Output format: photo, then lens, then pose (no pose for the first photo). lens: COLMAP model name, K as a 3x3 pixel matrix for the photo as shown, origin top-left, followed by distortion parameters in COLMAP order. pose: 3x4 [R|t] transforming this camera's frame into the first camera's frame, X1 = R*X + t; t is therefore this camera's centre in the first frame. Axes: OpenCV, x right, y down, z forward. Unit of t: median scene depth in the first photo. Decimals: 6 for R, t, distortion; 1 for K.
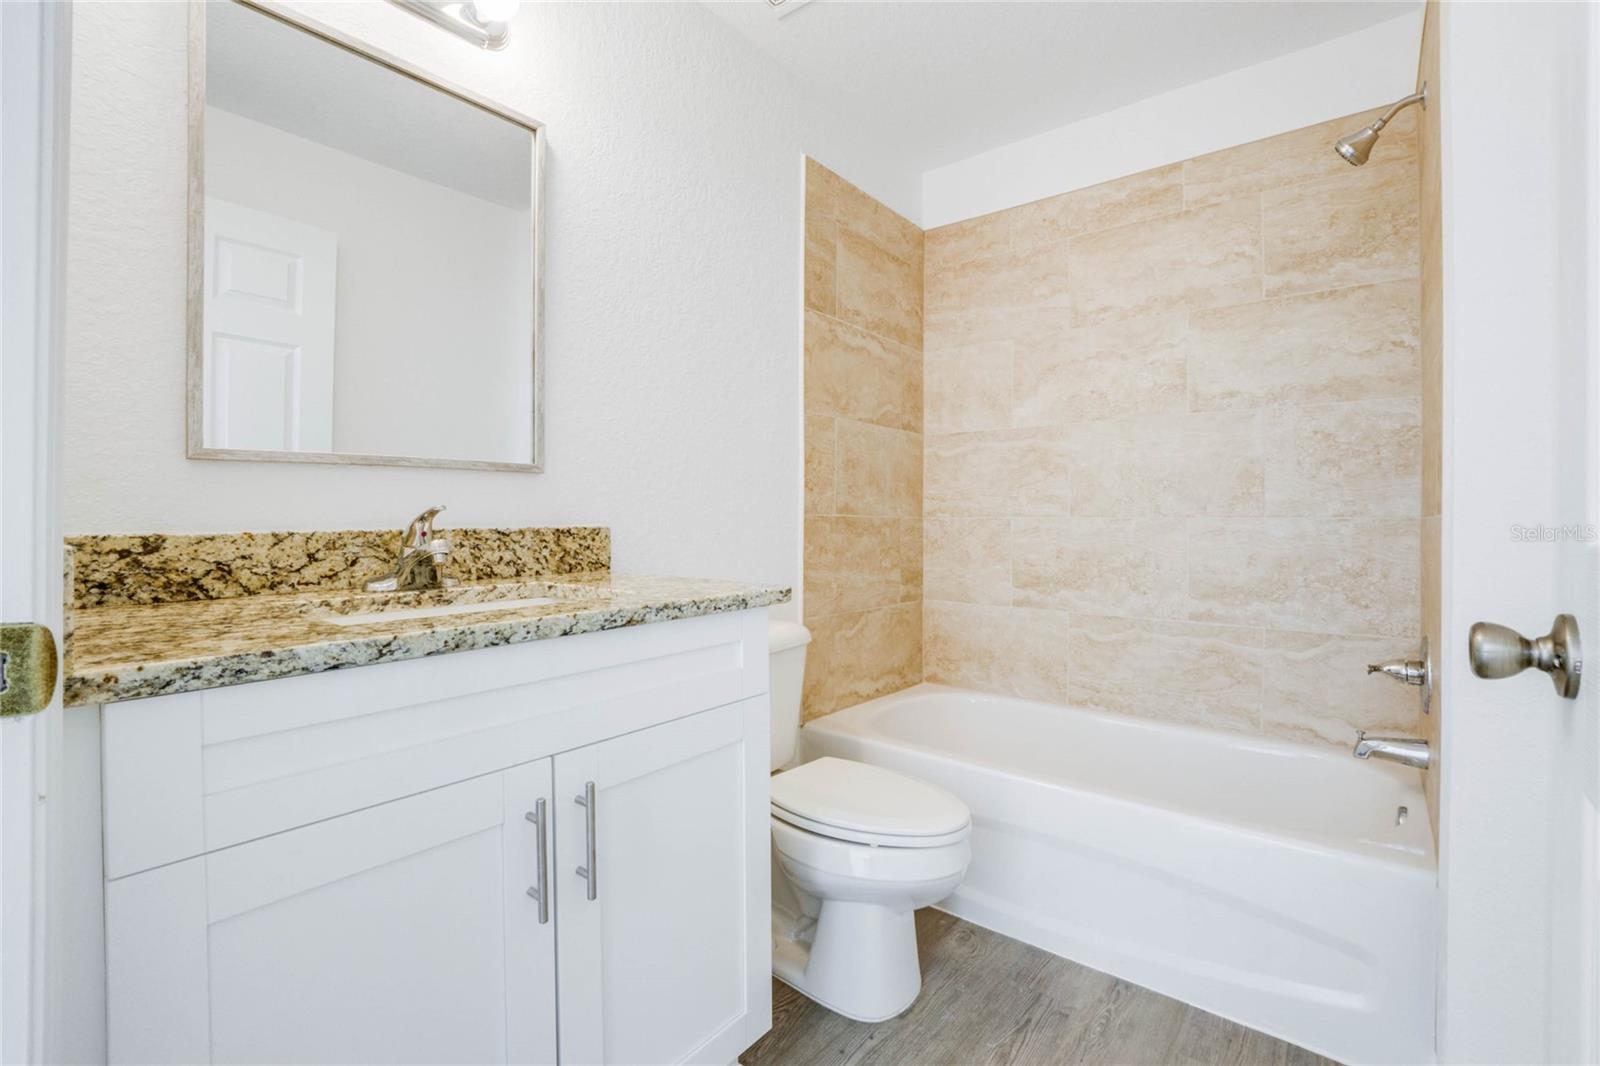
lens RADIAL K [[705.5, 0, 806.4], [0, 705.5, 510.2], [0, 0, 1]] dist [-0.036853, 0.011205]
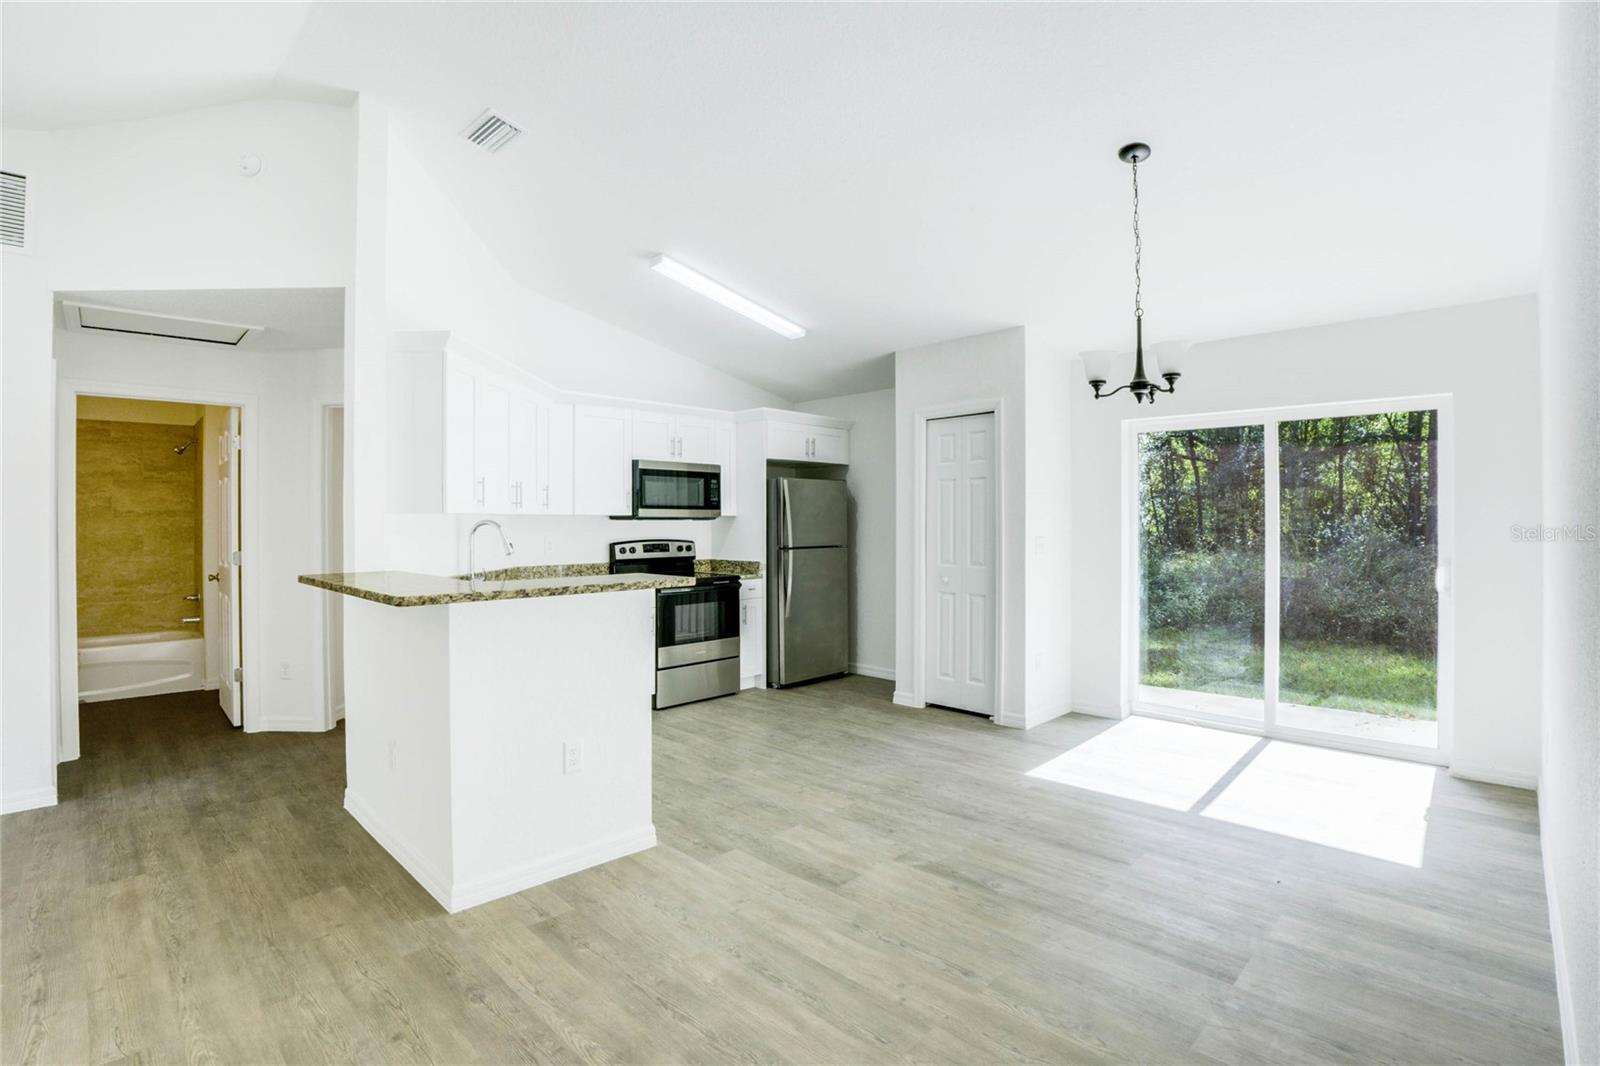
lens RADIAL K [[755.1, 0, 797.7], [0, 755.1, 521.3], [0, 0, 1]] dist [-0.077636, 0.019391]
pose [[0.098608, 0.000842, 0.995126, -1.923881], [0.003562, 0.999993, -0.001199, -0.113841], [-0.995120, 0.003663, 0.098604, -1.889025]]
